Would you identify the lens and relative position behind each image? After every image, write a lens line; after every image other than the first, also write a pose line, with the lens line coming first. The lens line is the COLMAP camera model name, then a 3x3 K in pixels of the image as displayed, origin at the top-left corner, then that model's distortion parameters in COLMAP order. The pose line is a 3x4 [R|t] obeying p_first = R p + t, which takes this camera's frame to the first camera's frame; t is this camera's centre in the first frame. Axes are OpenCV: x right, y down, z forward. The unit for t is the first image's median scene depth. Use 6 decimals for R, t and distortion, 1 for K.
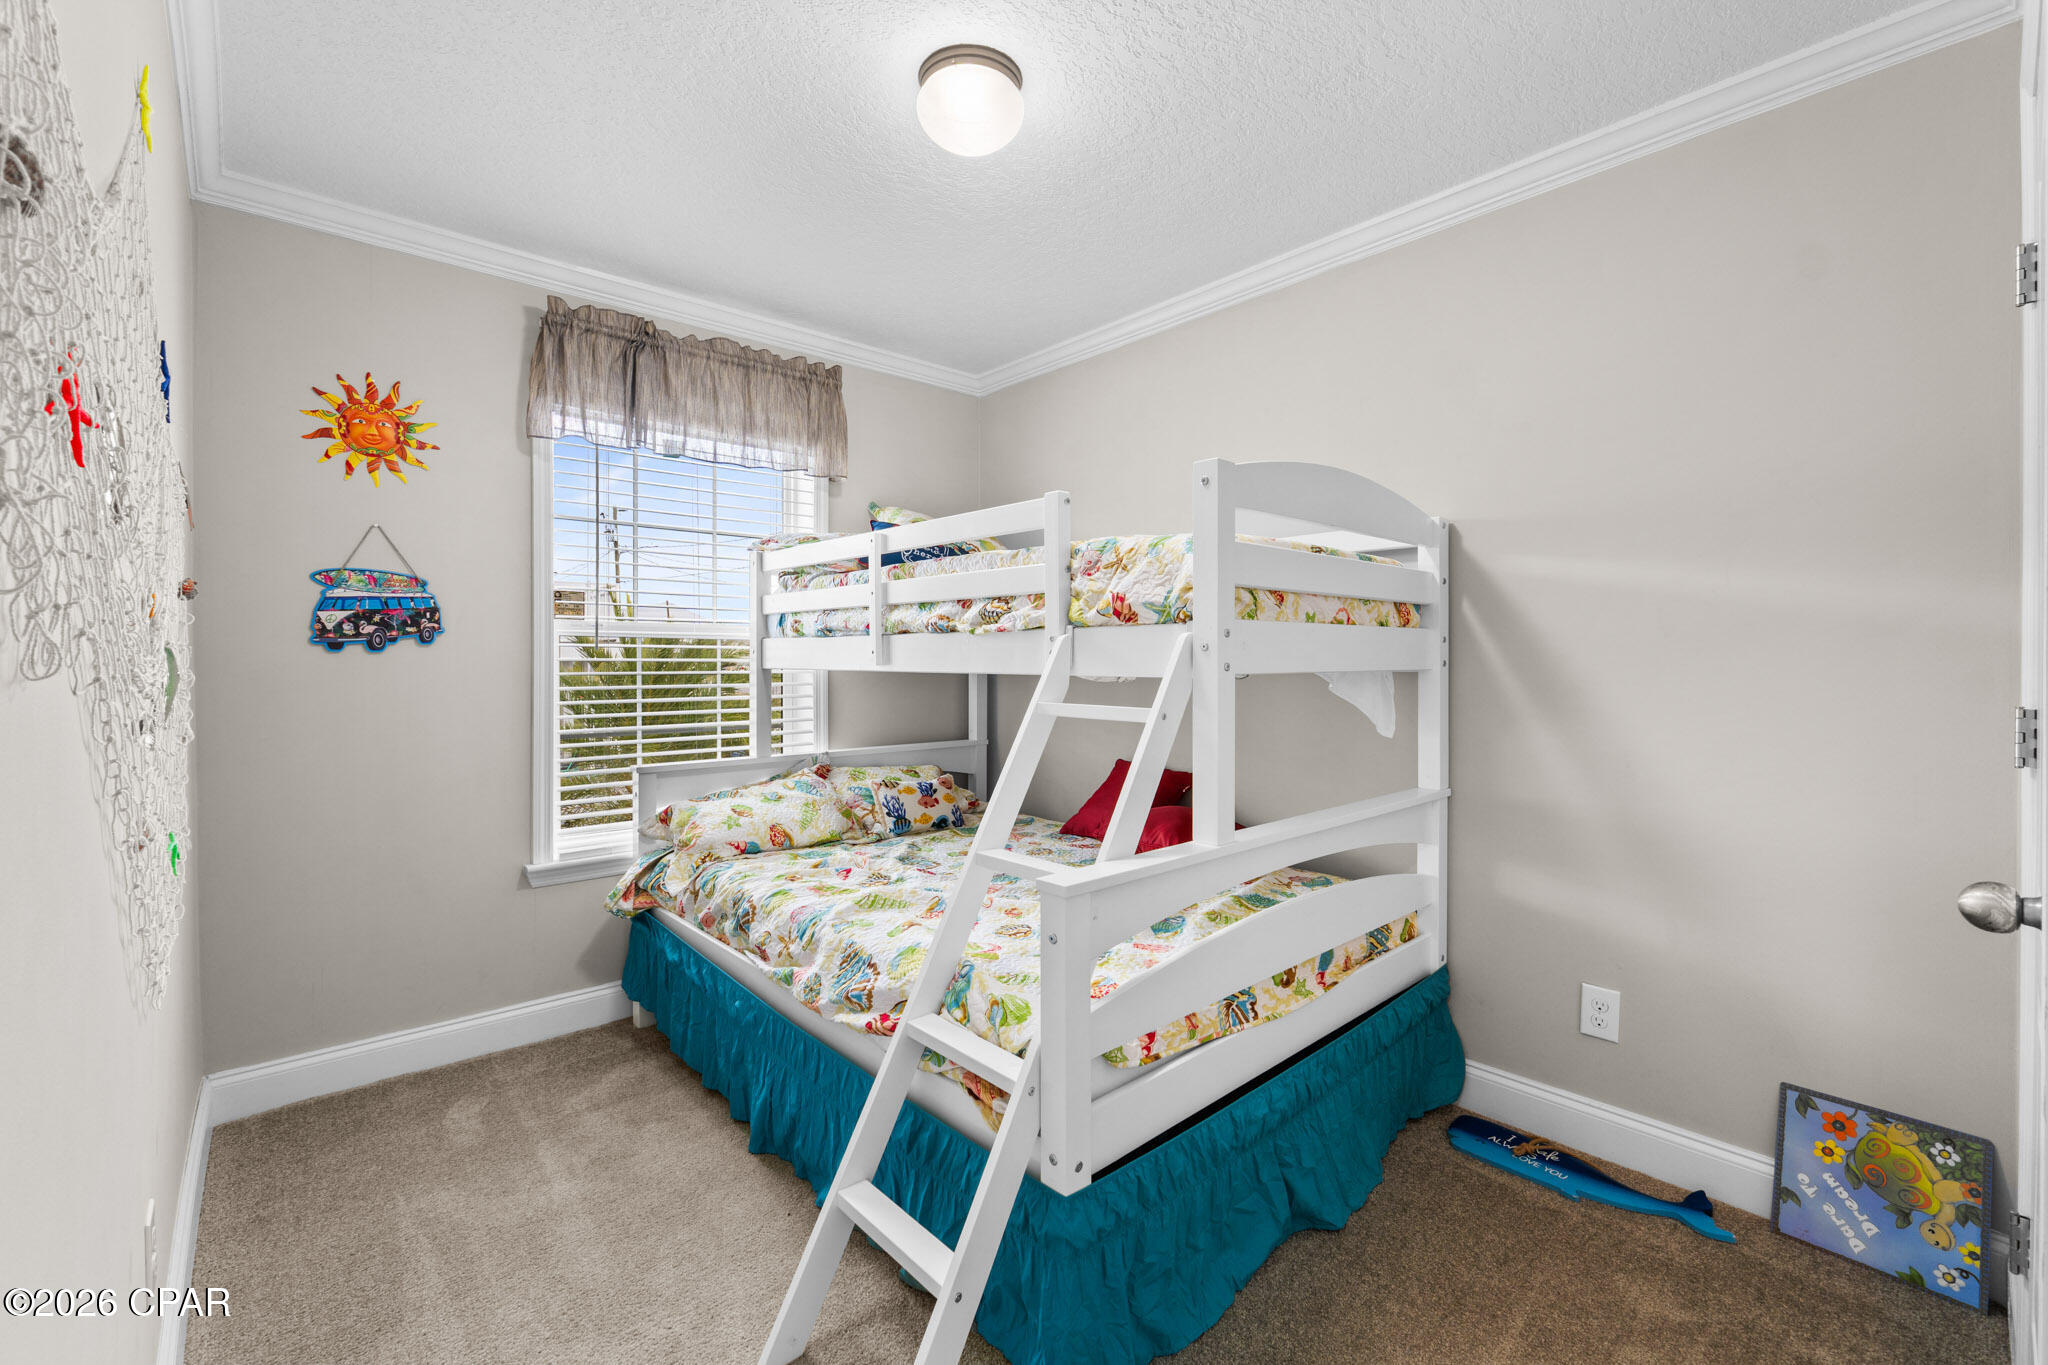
lens RADIAL K [[876.8, 0, 1030.5], [0, 876.8, 668.7], [0, 0, 1]] dist [-0.002899, -0.001168]
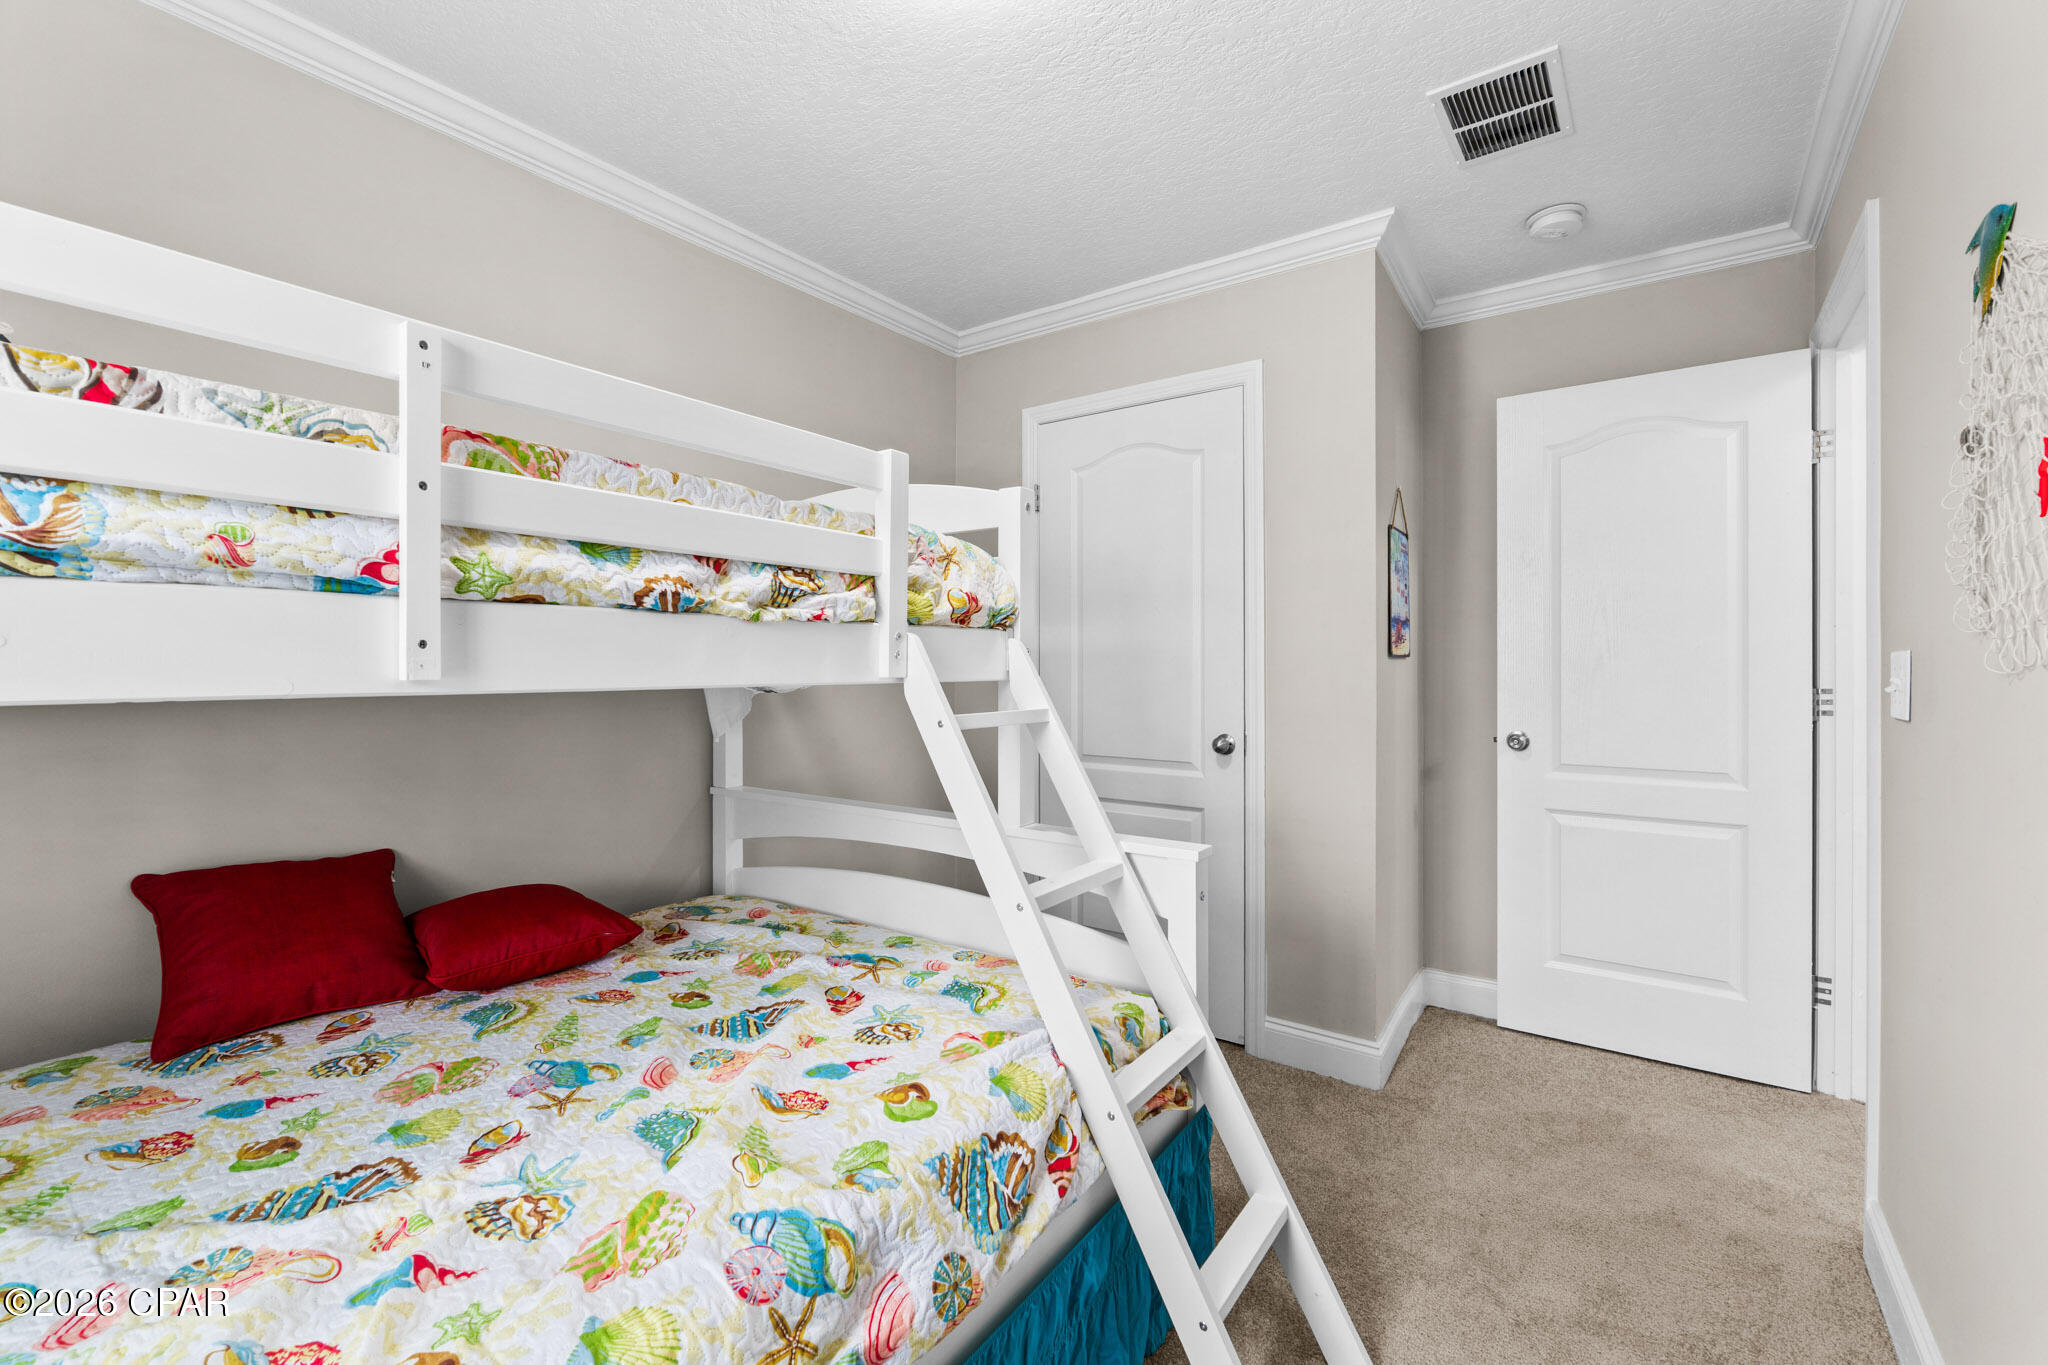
lens RADIAL K [[876.8, 0, 1028.4], [0, 876.8, 678.8], [0, 0, 1]] dist [-0.002899, -0.001168]
pose [[-0.218550, -0.014319, 0.975721, -0.667189], [0.007703, 0.999836, 0.016399, -0.008749], [-0.975795, 0.011100, -0.218404, 0.923427]]
